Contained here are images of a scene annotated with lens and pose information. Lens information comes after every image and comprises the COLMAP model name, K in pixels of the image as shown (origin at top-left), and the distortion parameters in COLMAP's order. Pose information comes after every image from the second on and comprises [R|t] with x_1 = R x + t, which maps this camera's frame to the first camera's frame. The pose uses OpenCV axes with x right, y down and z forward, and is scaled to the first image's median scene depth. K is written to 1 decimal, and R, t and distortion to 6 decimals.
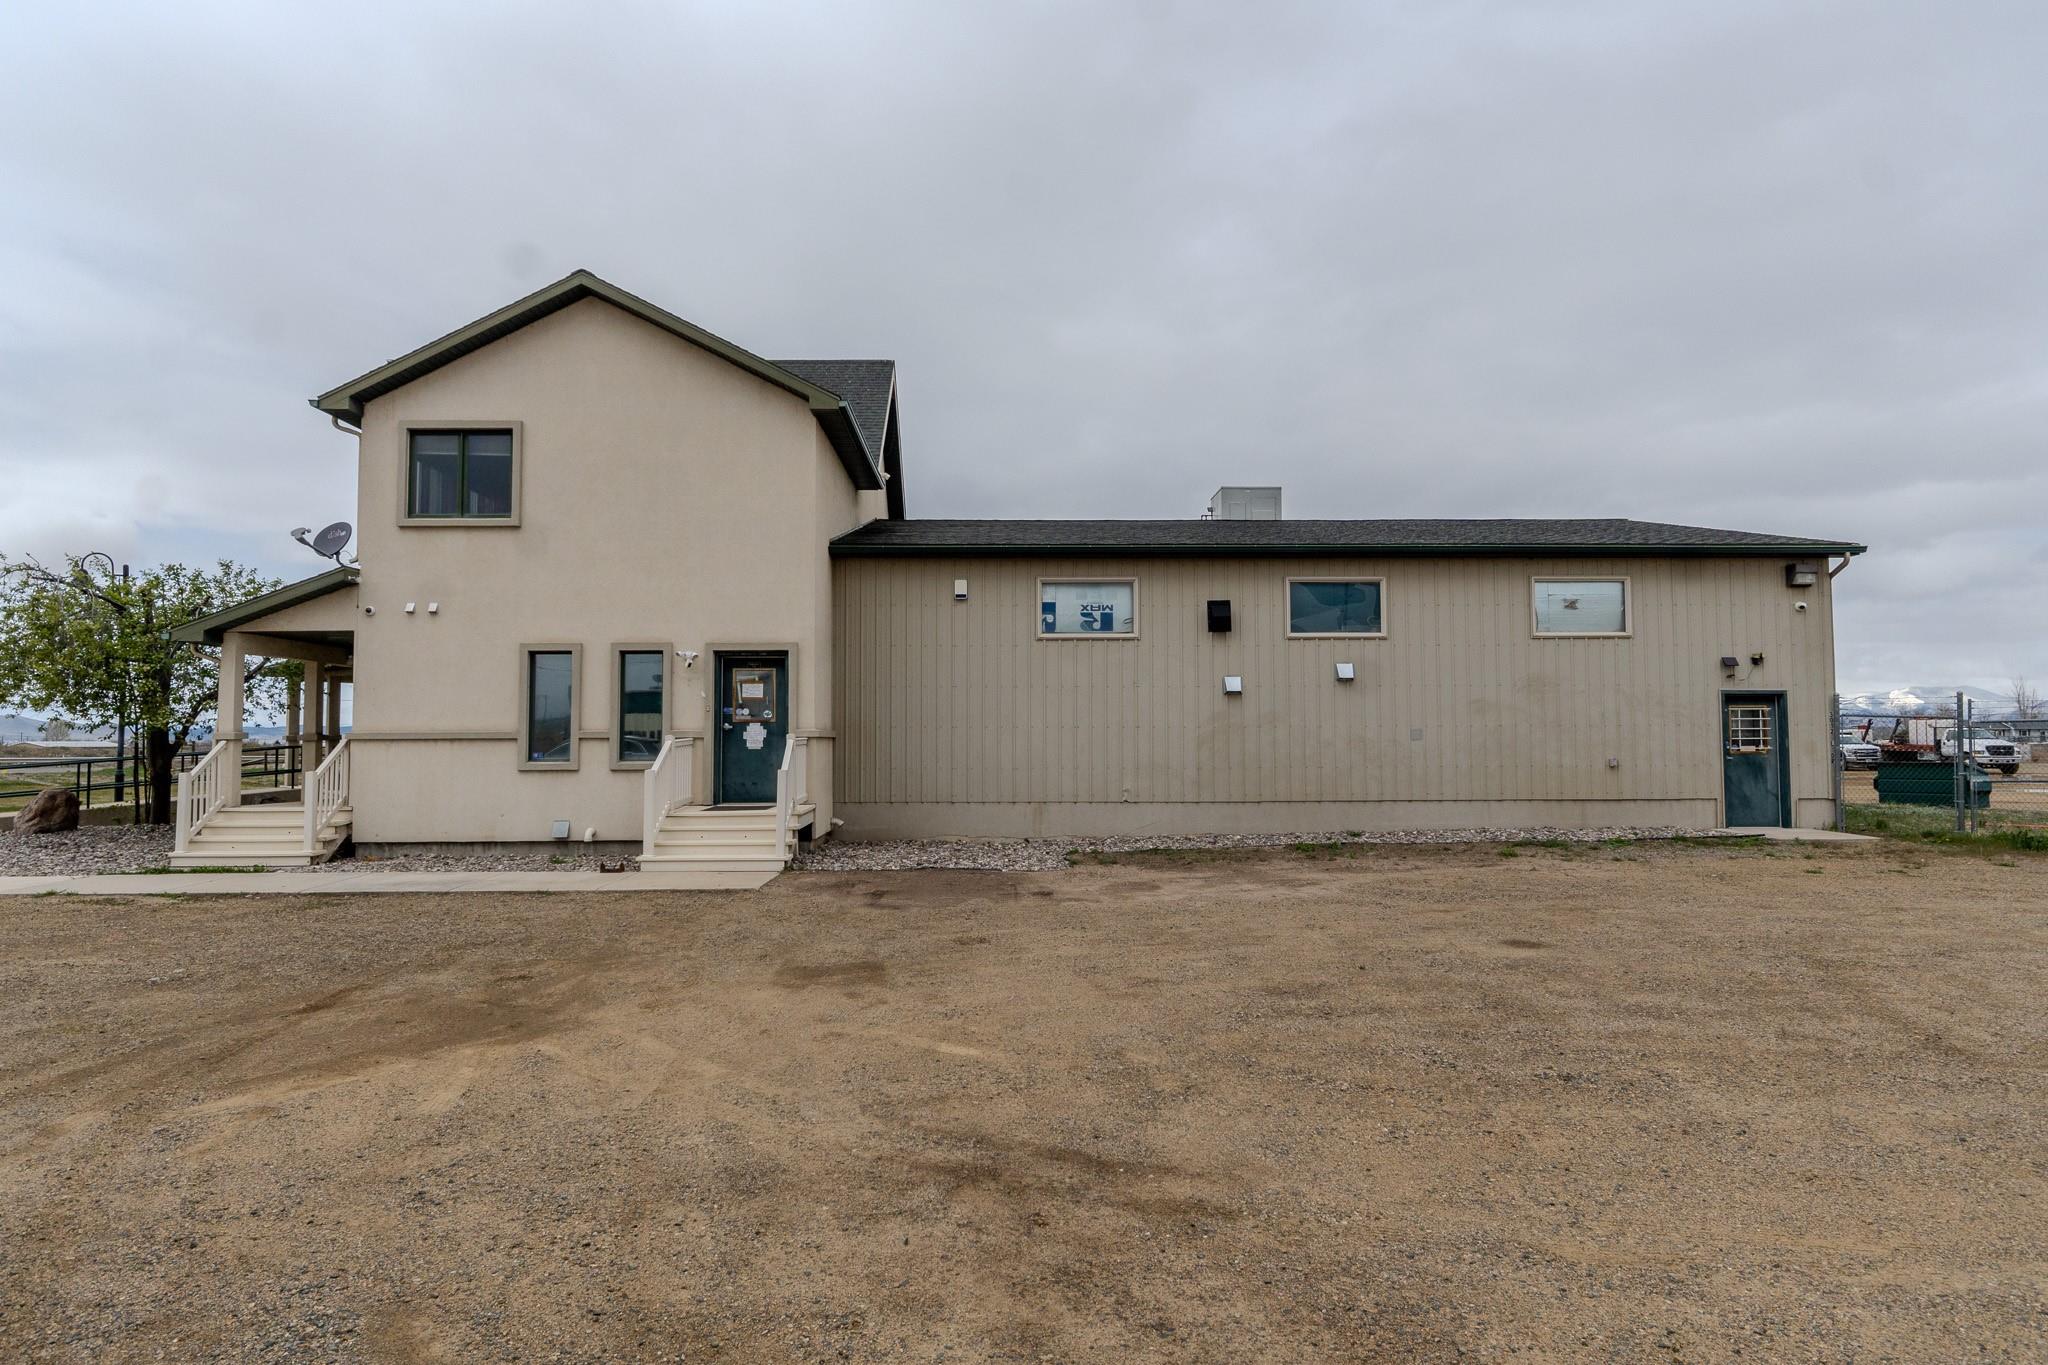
lens RADIAL K [[1169.1, 0, 1031.6], [0, 1169.1, 688.6], [0, 0, 1]] dist [-0.013170, -0.001637]
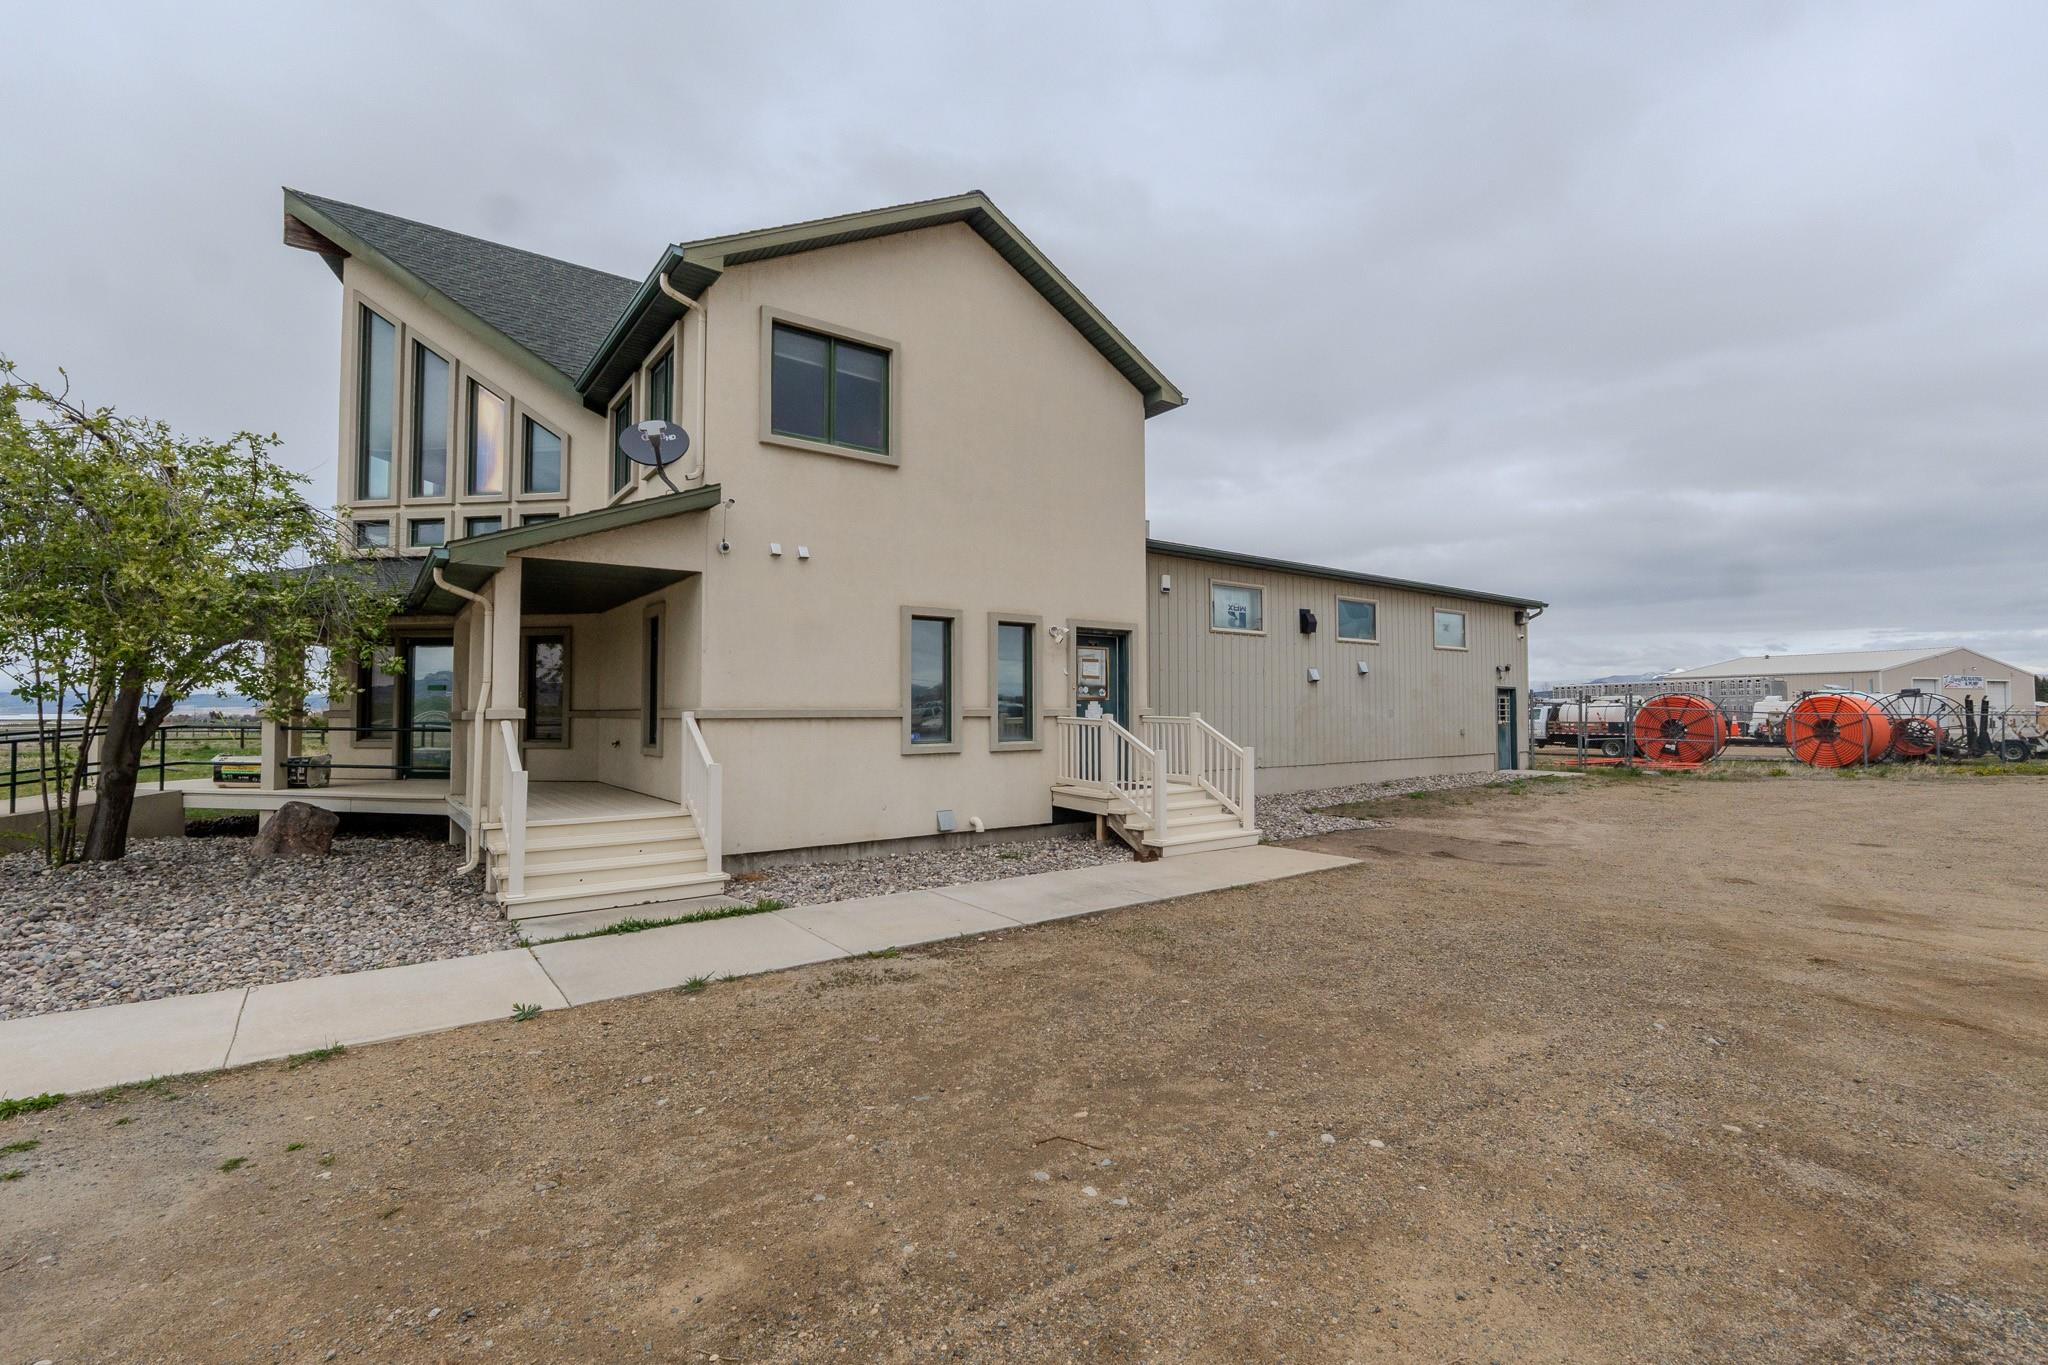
lens RADIAL K [[890.1, 0, 1024.5], [0, 890.1, 679.6], [0, 0, 1]] dist [-0.017164, -0.000036]
pose [[0.818961, 0.023407, 0.573371, -0.728024], [-0.027814, 0.999613, -0.001079, 0.013633], [-0.573174, -0.015064, 0.819295, 0.413590]]
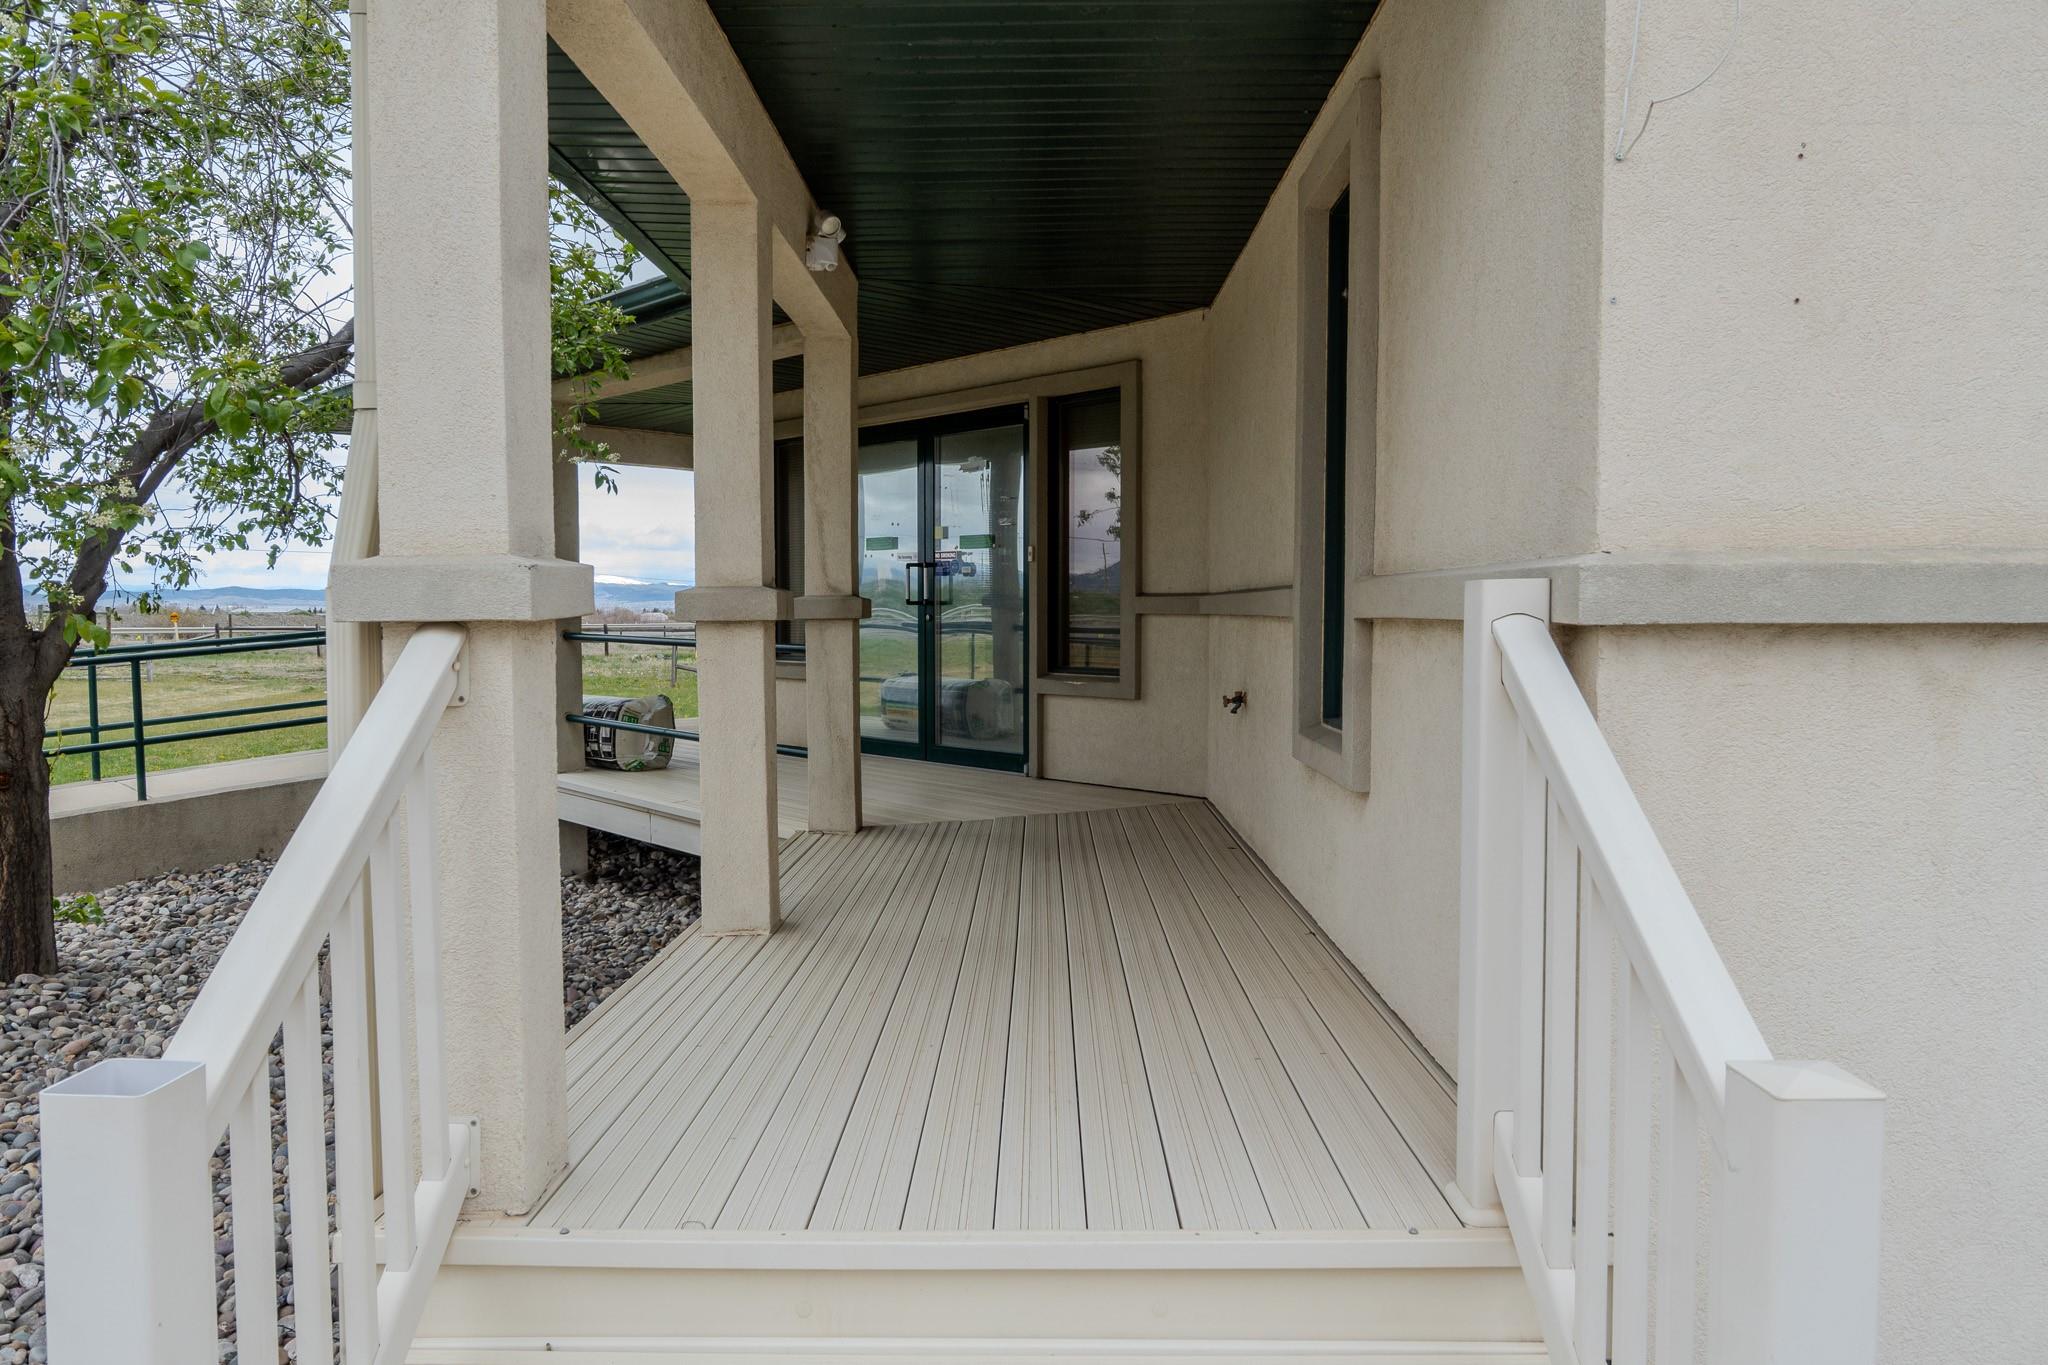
lens RADIAL K [[1404.6, 0, 1020.2], [0, 1404.6, 691.1], [0, 0, 1]] dist [-0.008439, -0.001291]
pose [[0.999014, 0.006170, -0.043970, -0.622112], [-0.001581, 0.994613, 0.103645, 0.036050], [0.044373, -0.103474, 0.993642, 0.851678]]
